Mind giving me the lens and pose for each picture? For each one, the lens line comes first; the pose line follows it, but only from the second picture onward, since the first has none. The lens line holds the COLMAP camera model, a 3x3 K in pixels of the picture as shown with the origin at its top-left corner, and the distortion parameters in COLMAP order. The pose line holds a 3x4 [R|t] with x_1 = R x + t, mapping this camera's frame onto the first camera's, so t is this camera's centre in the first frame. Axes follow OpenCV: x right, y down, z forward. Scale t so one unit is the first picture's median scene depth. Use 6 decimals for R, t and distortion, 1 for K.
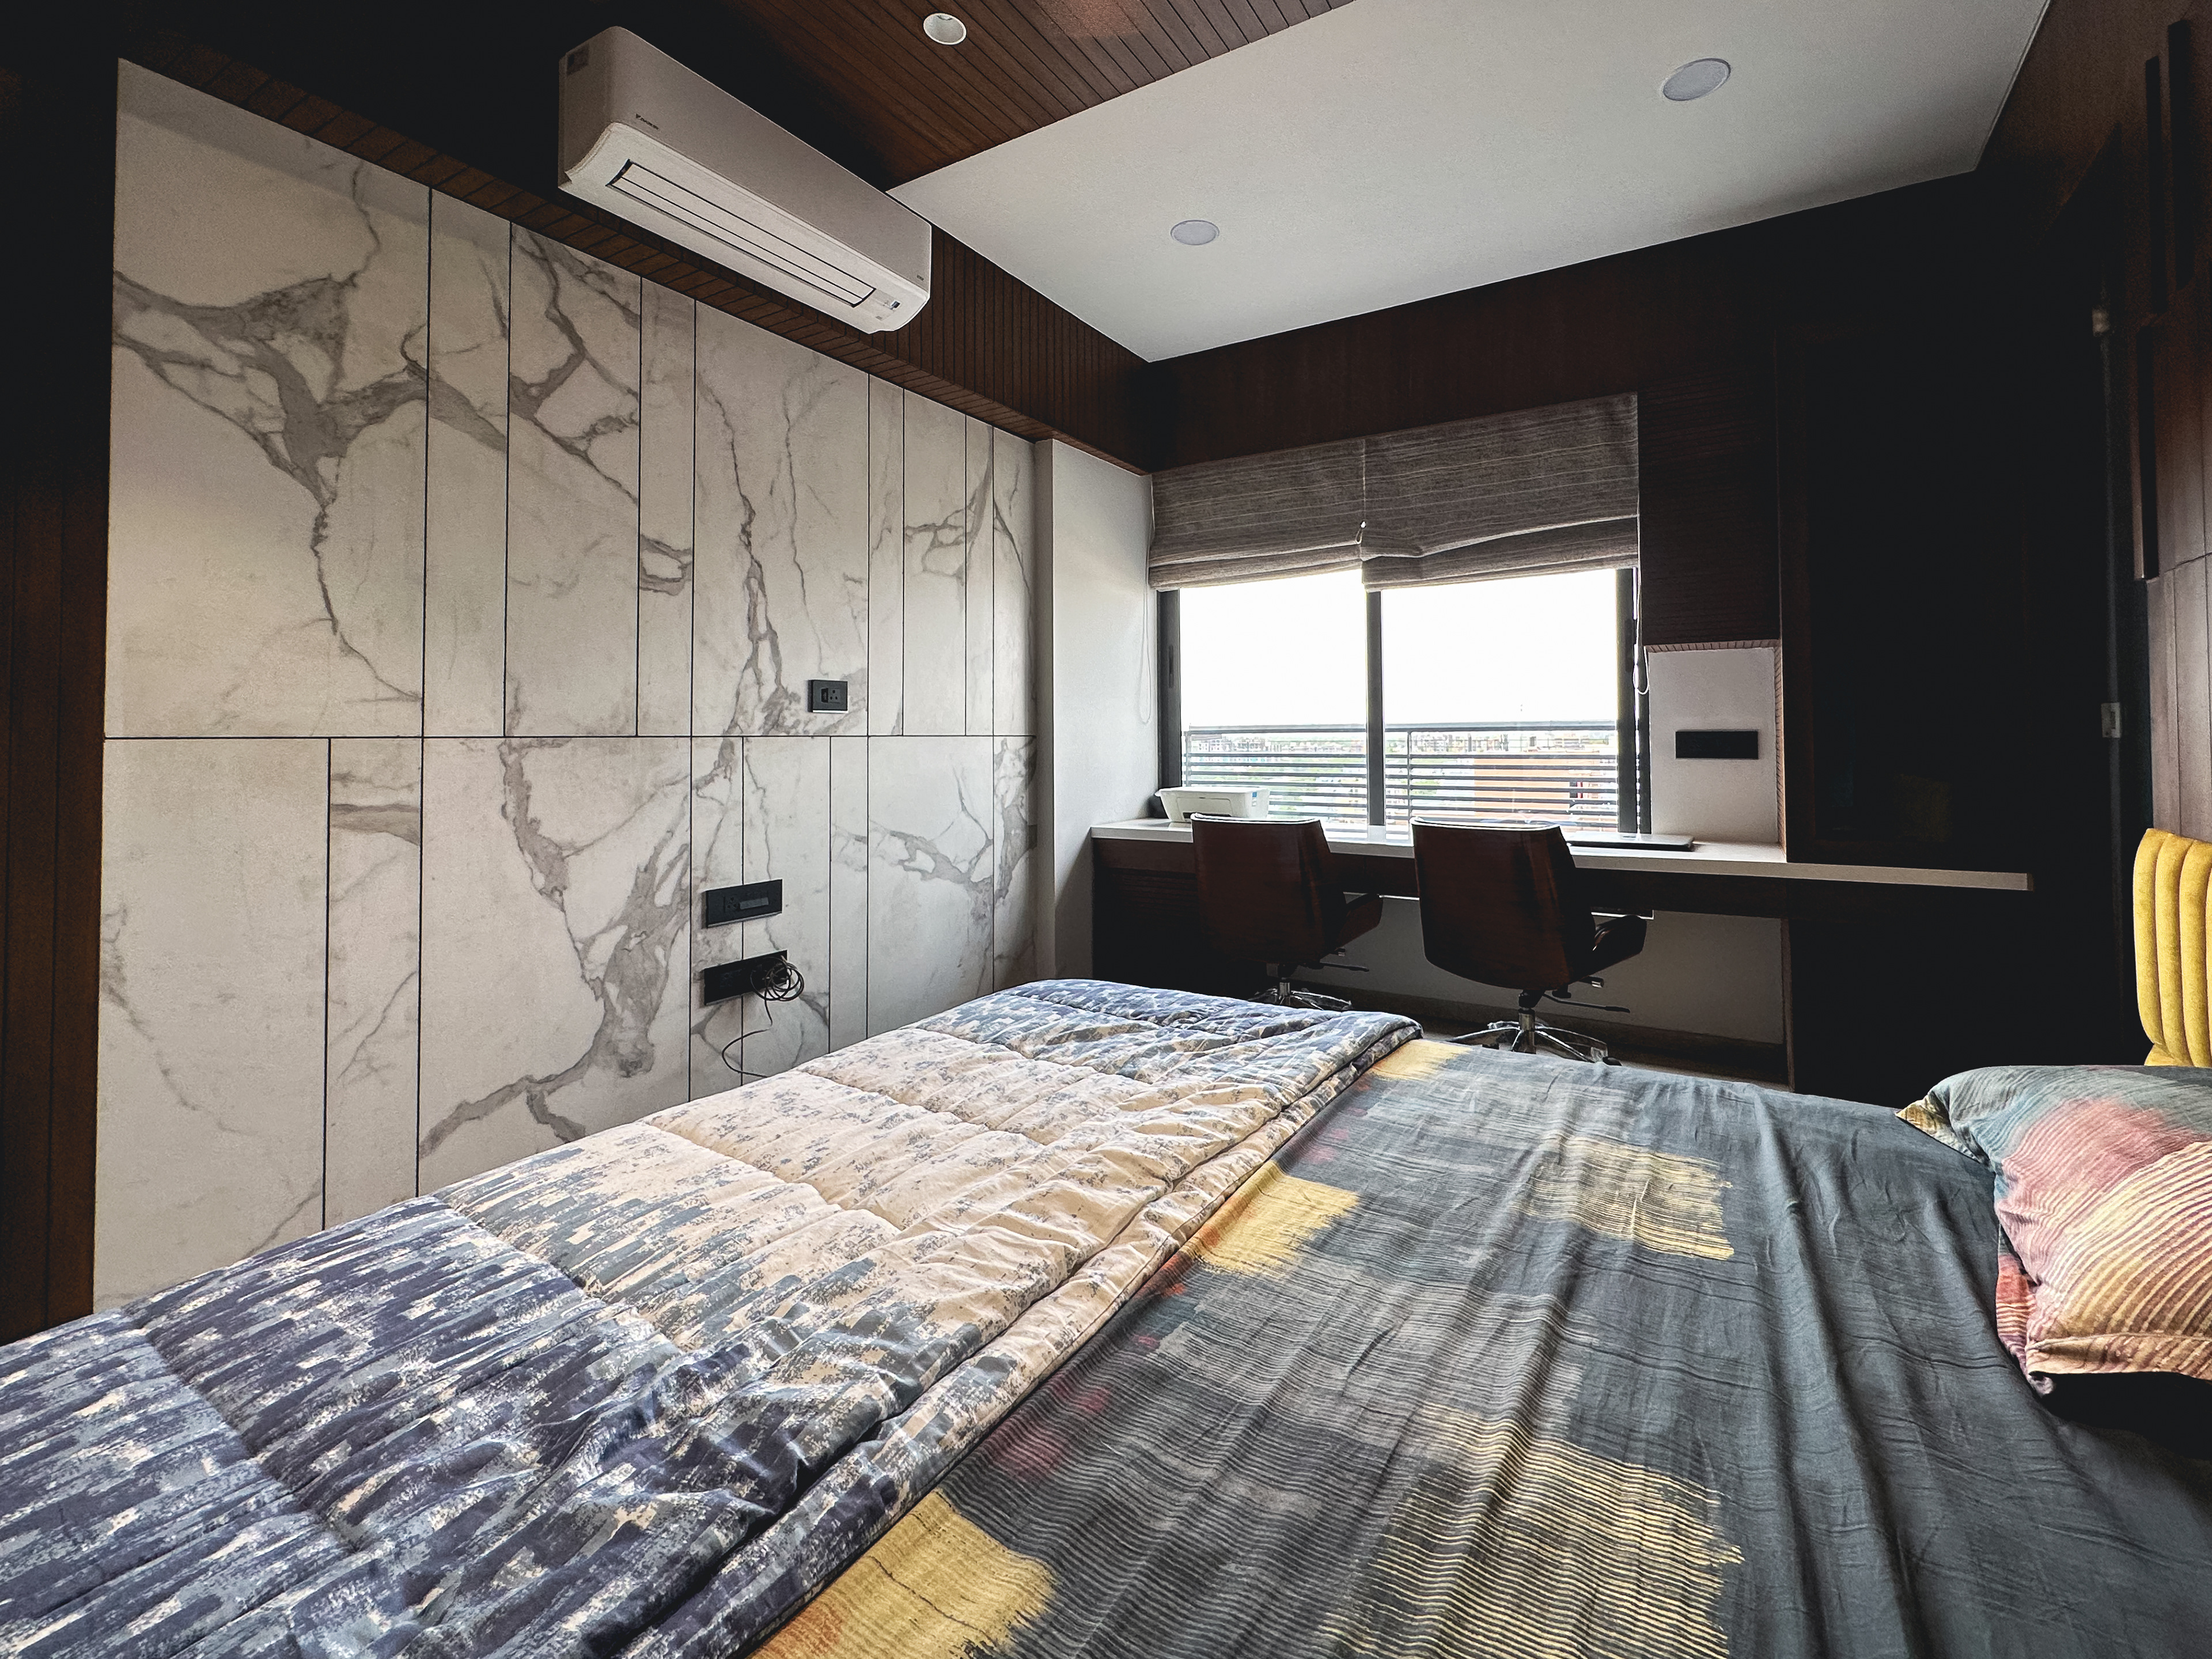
lens RADIAL K [[931.8, 0, 1119.7], [0, 931.8, 660.7], [0, 0, 1]] dist [0.000126, 0.000114]
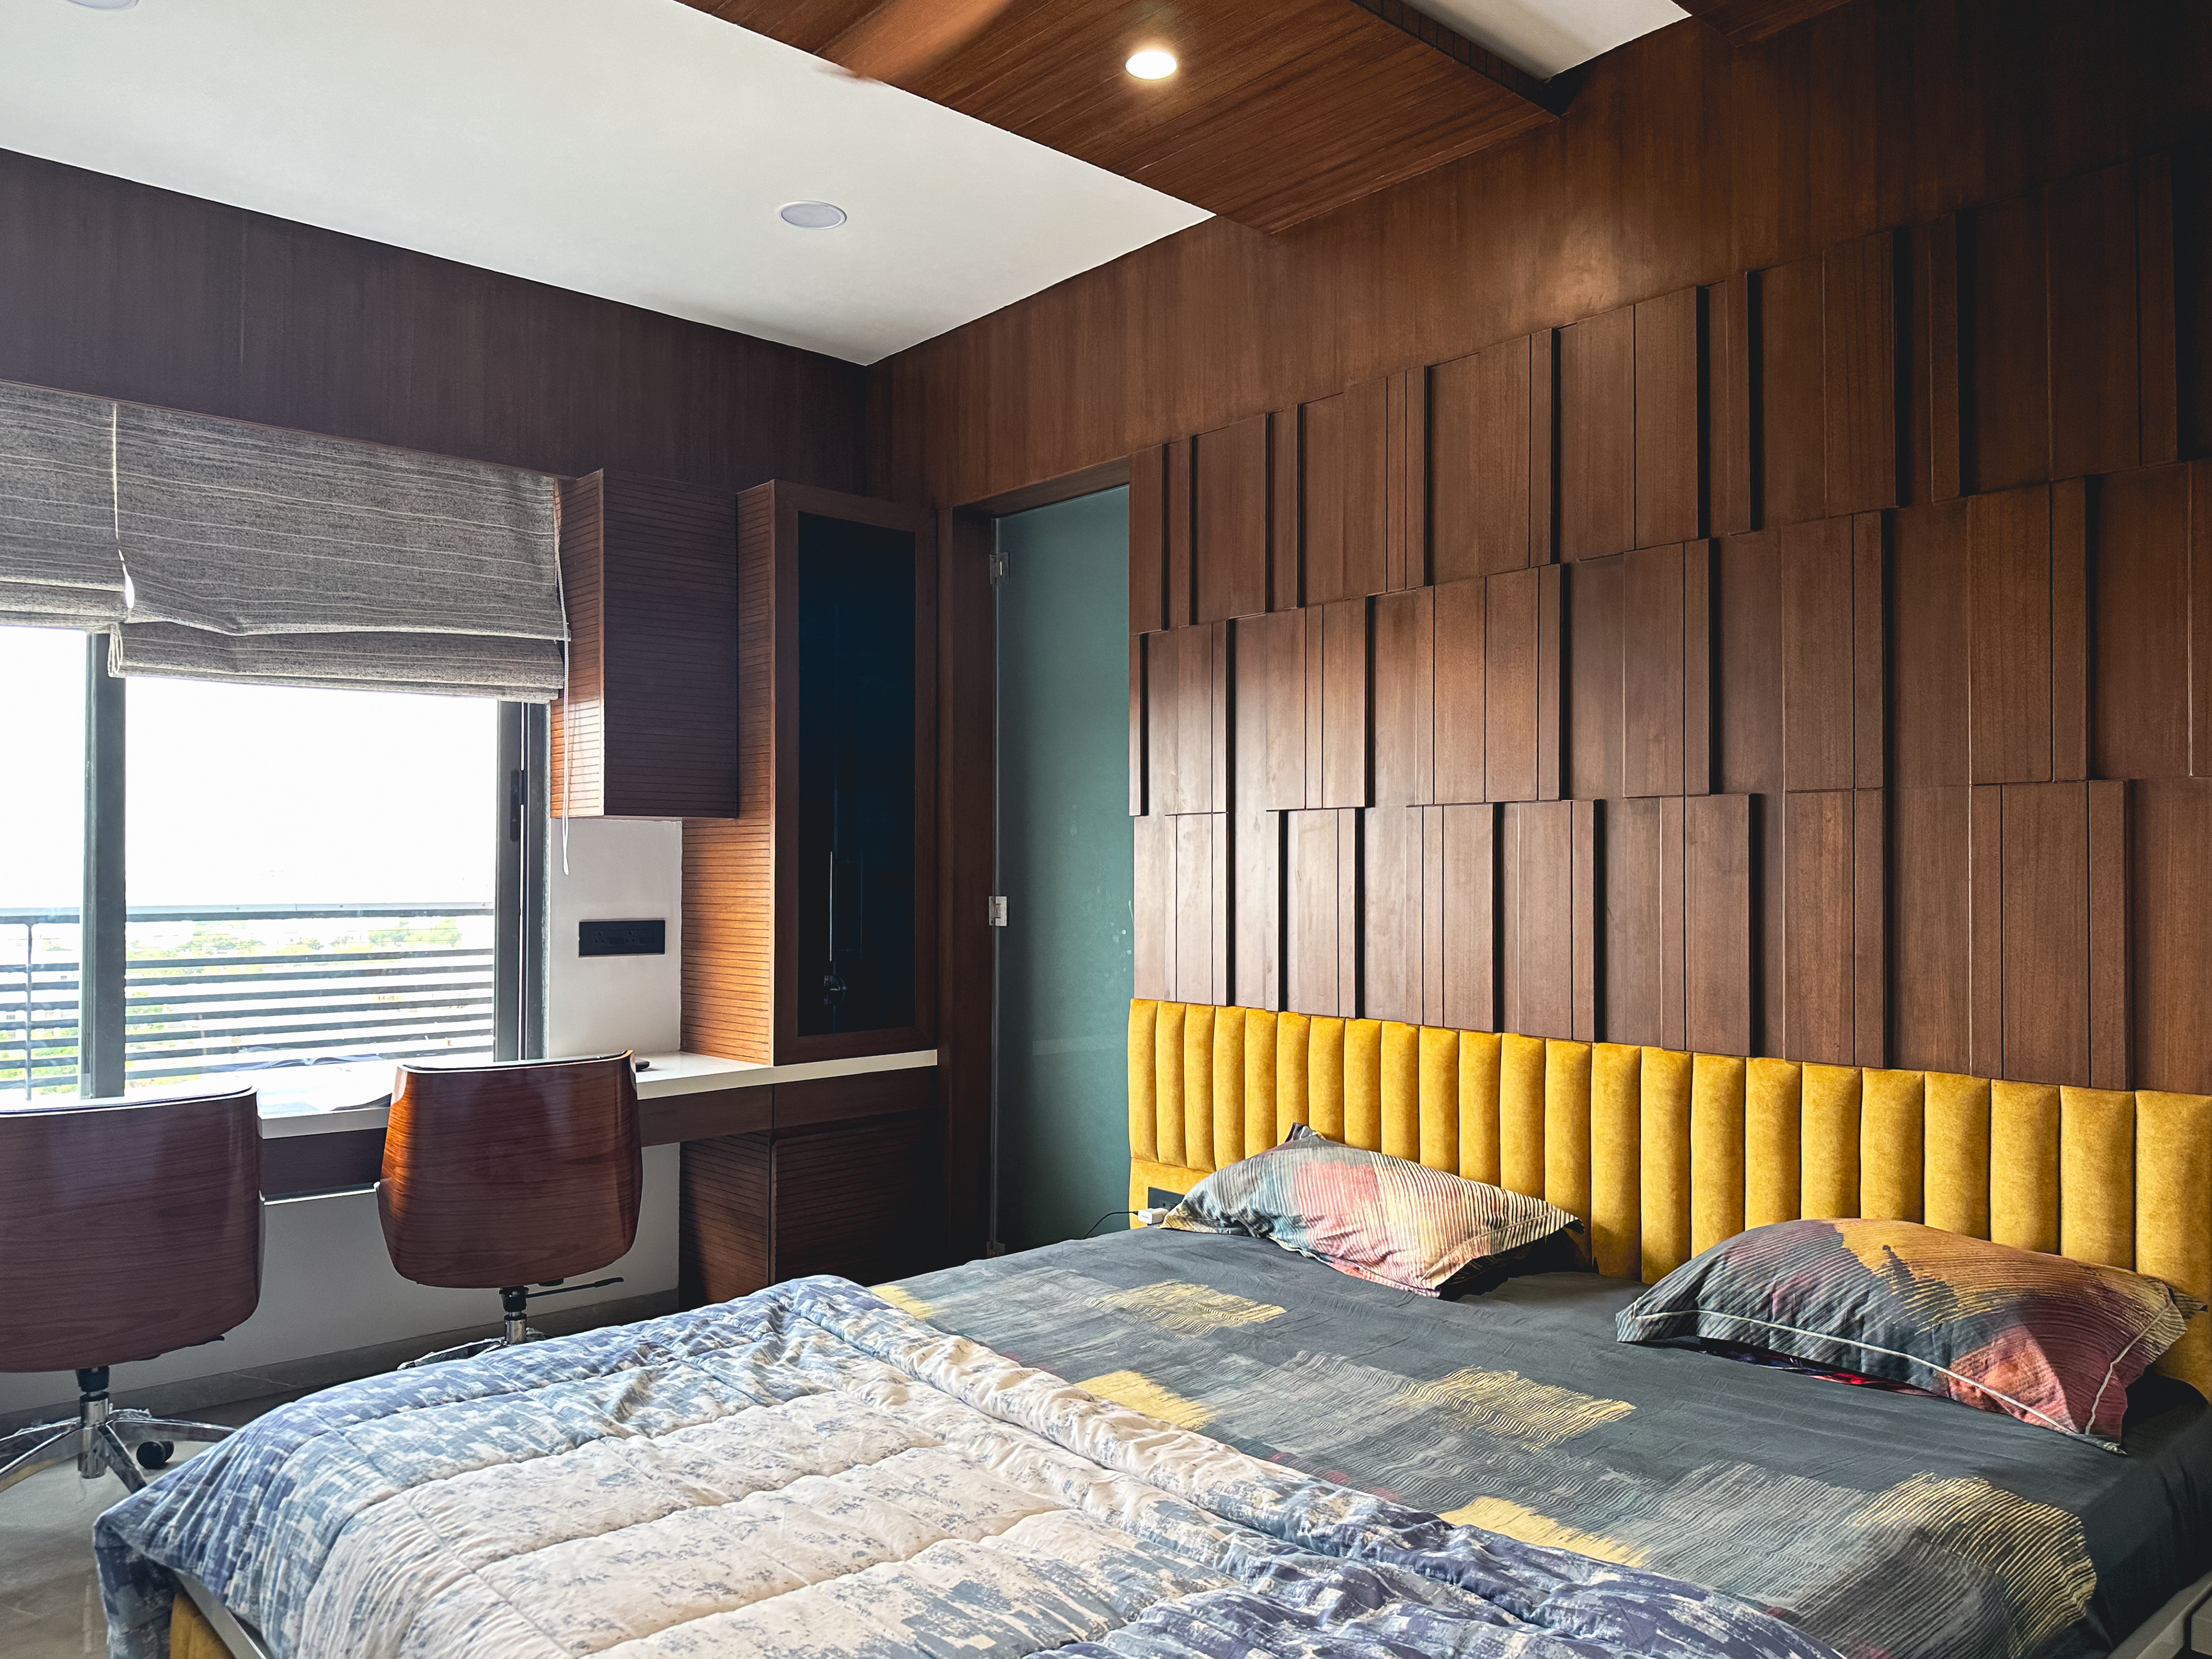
lens RADIAL K [[1632.1, 0, 1113.0], [0, 1632.1, 727.7], [0, 0, 1]] dist [0.097234, -0.108823]
pose [[0.304406, 0.090839, 0.948201, -0.649112], [-0.075706, 0.994601, -0.070980, -0.023543], [-0.949529, -0.050178, 0.309640, 0.160266]]
